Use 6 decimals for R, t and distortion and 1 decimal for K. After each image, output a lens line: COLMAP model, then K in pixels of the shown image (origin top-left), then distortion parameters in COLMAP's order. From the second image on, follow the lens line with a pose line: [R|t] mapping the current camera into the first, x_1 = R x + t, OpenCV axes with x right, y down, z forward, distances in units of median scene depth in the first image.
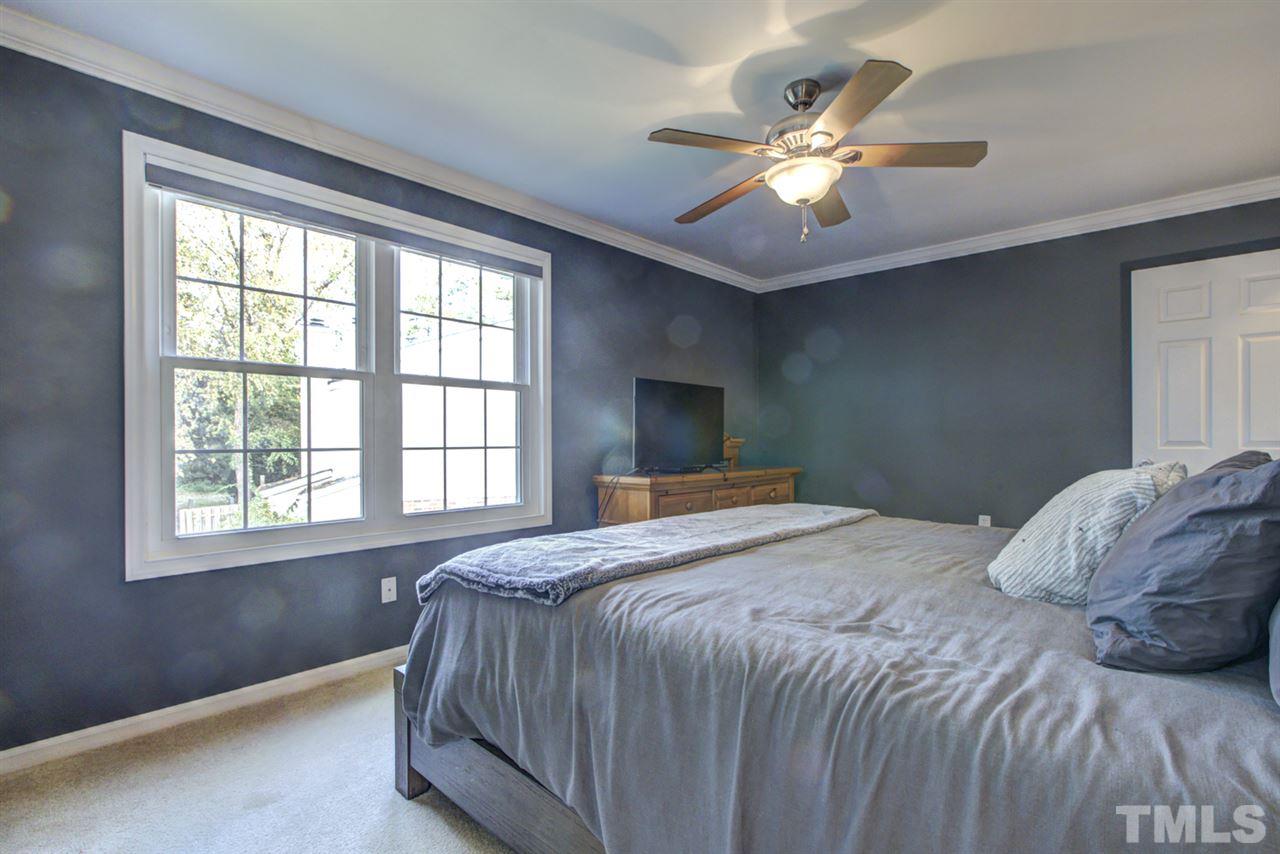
lens RADIAL K [[579.9, 0, 645.6], [0, 579.9, 431.2], [0, 0, 1]] dist [-0.002037, 0.000064]
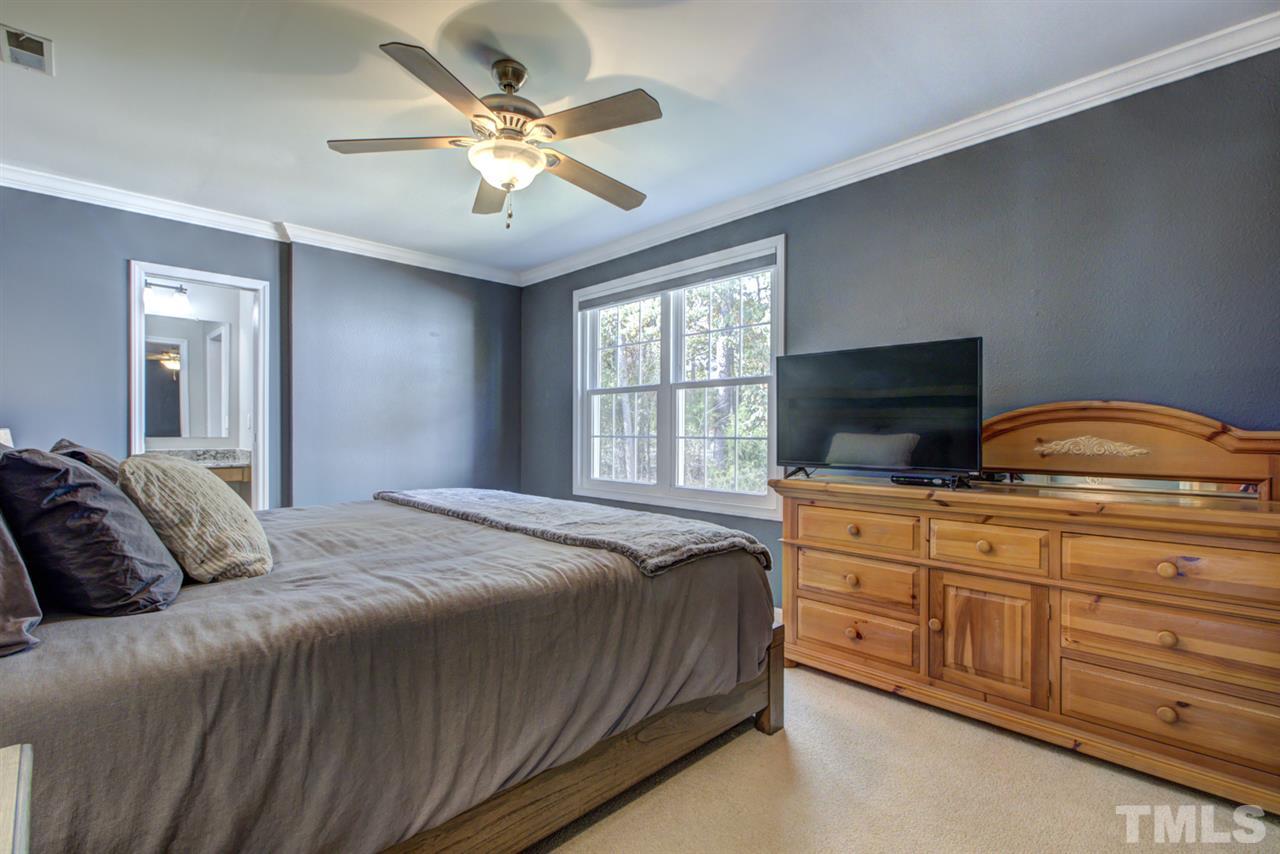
lens RADIAL K [[579.9, 0, 645.6], [0, 579.9, 431.2], [0, 0, 1]] dist [-0.002037, 0.000064]
pose [[-0.040746, -0.002667, -0.999166, 0.957889], [0.003225, 0.999991, -0.002801, 0.019262], [0.999164, -0.003336, -0.040737, 0.992331]]
